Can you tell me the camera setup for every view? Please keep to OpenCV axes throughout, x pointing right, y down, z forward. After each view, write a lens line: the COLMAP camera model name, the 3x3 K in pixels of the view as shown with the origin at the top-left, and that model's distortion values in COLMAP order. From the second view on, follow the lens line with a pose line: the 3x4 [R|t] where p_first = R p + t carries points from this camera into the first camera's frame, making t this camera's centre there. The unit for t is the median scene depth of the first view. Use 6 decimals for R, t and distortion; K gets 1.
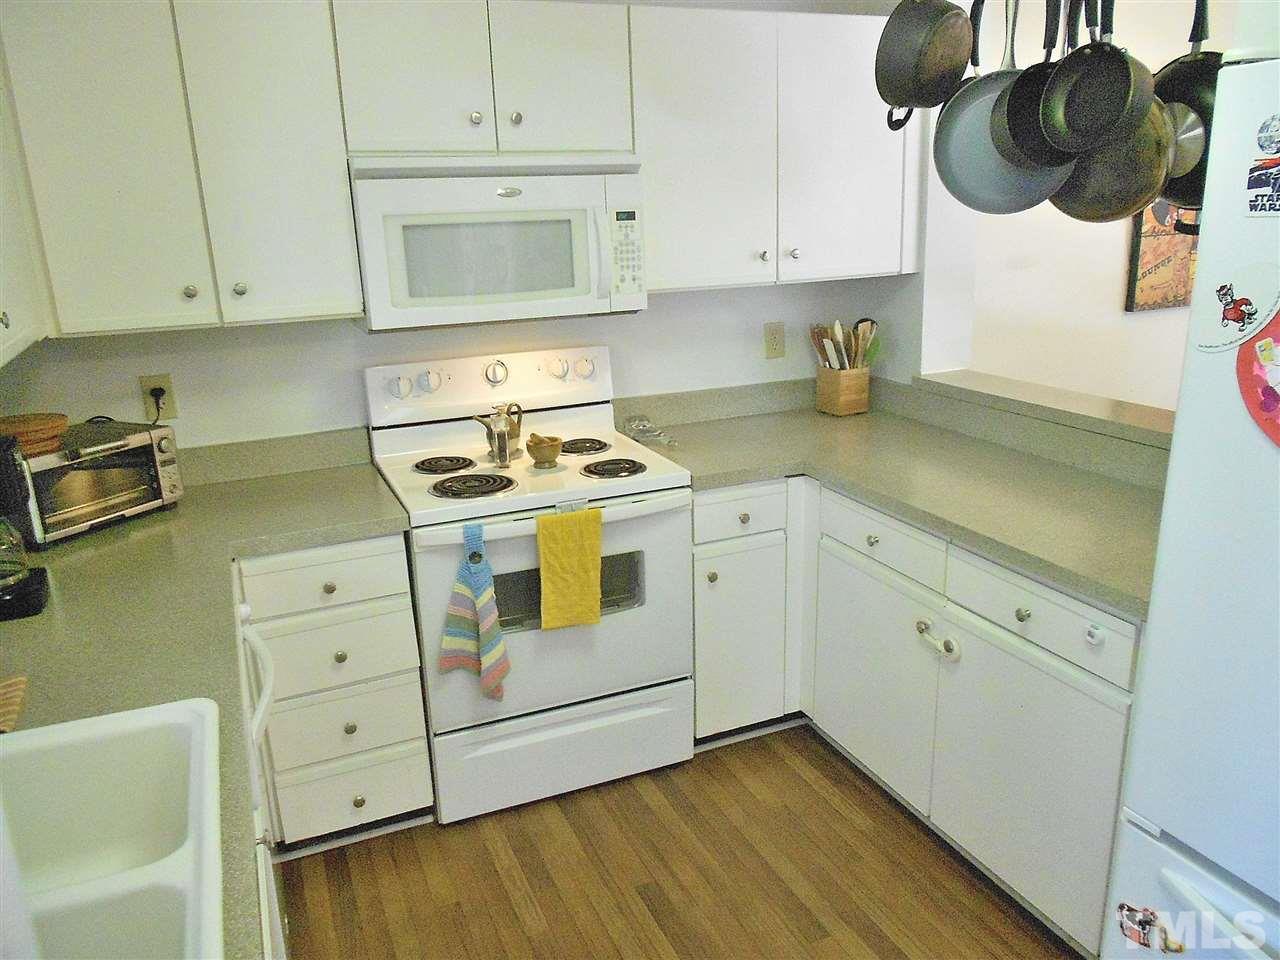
lens RADIAL K [[955.2, 0, 642.8], [0, 955.2, 480.3], [0, 0, 1]] dist [-0.006704, -0.002159]
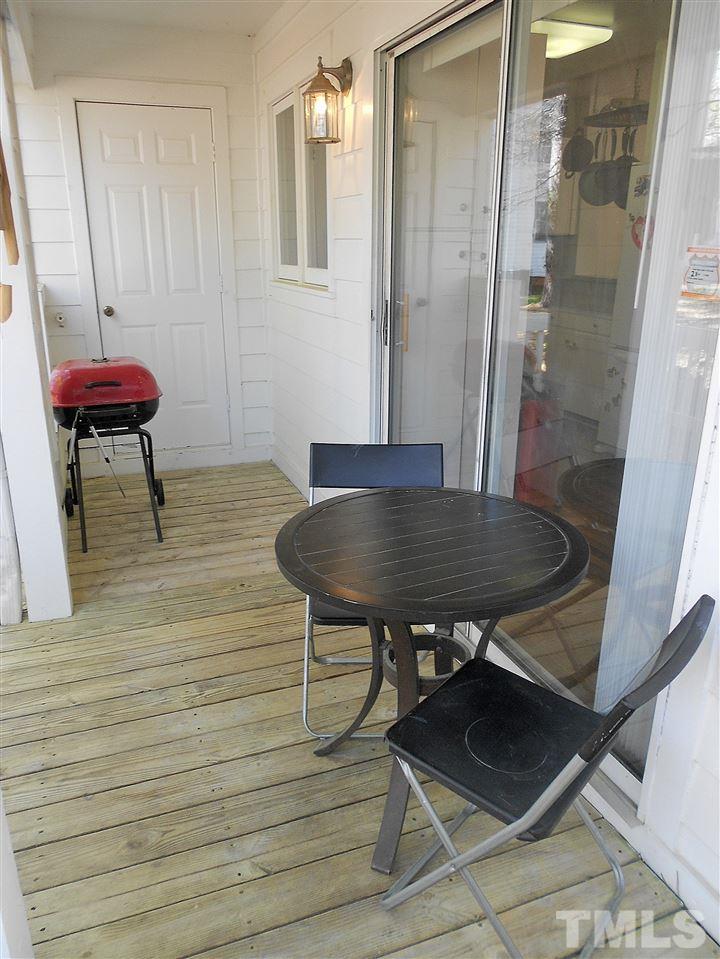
lens RADIAL K [[715.6, 0, 357.5], [0, 715.6, 479.2], [0, 0, 1]] dist [-0.006704, -0.002159]
pose [[0.998234, 0.046380, -0.037112, -0.271114], [-0.044627, 0.997908, 0.046768, 0.502835], [0.039203, -0.045029, 0.998216, -1.321565]]
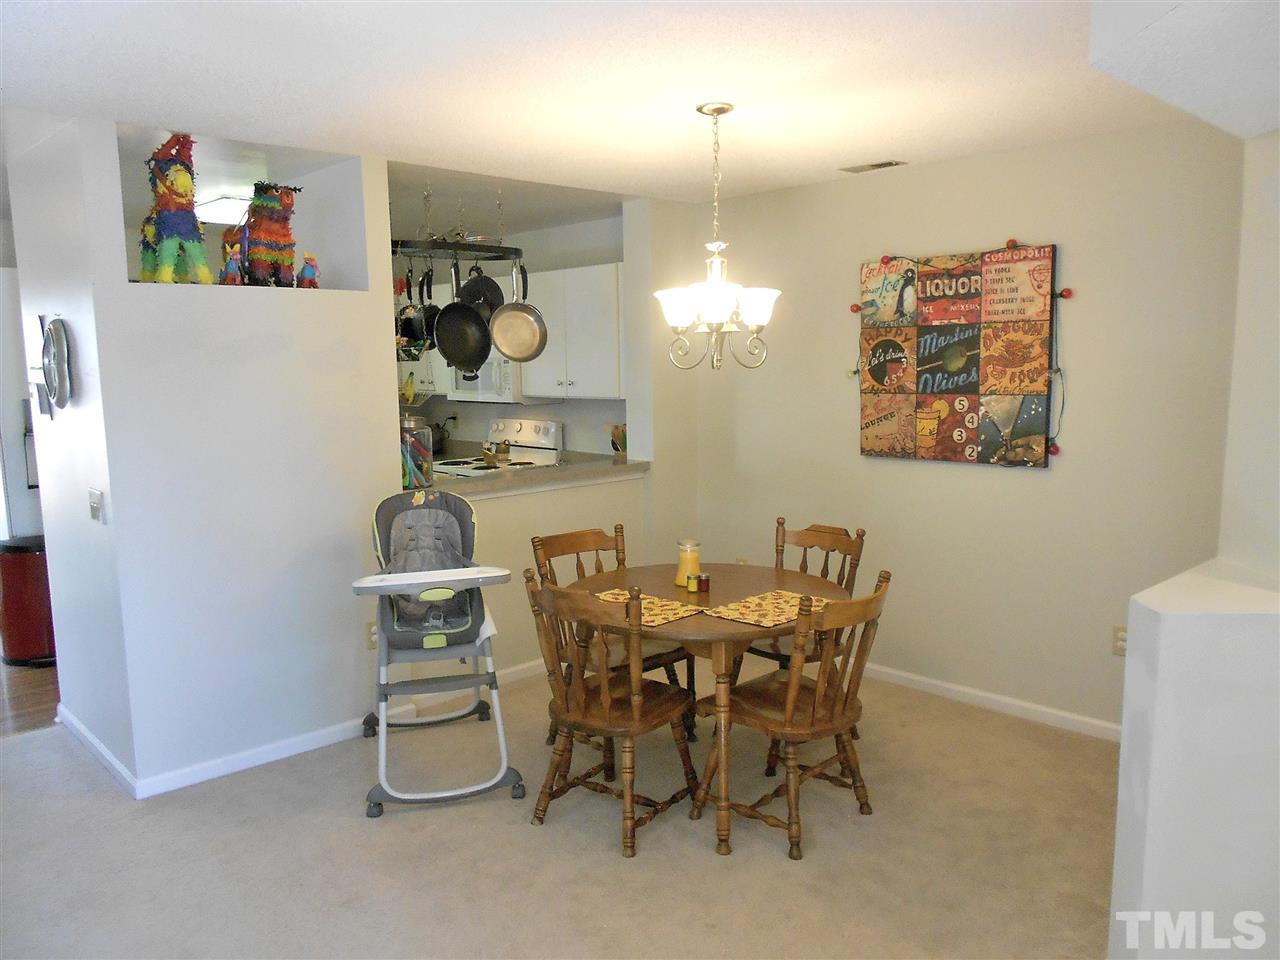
lens RADIAL K [[955.2, 0, 639.9], [0, 955.2, 480.3], [0, 0, 1]] dist [-0.006704, -0.002159]
pose [[0.334624, 0.144937, -0.931139, 2.472457], [-0.255866, 0.964956, 0.058250, -0.238639], [0.906951, 0.218755, 0.359981, 0.553329]]
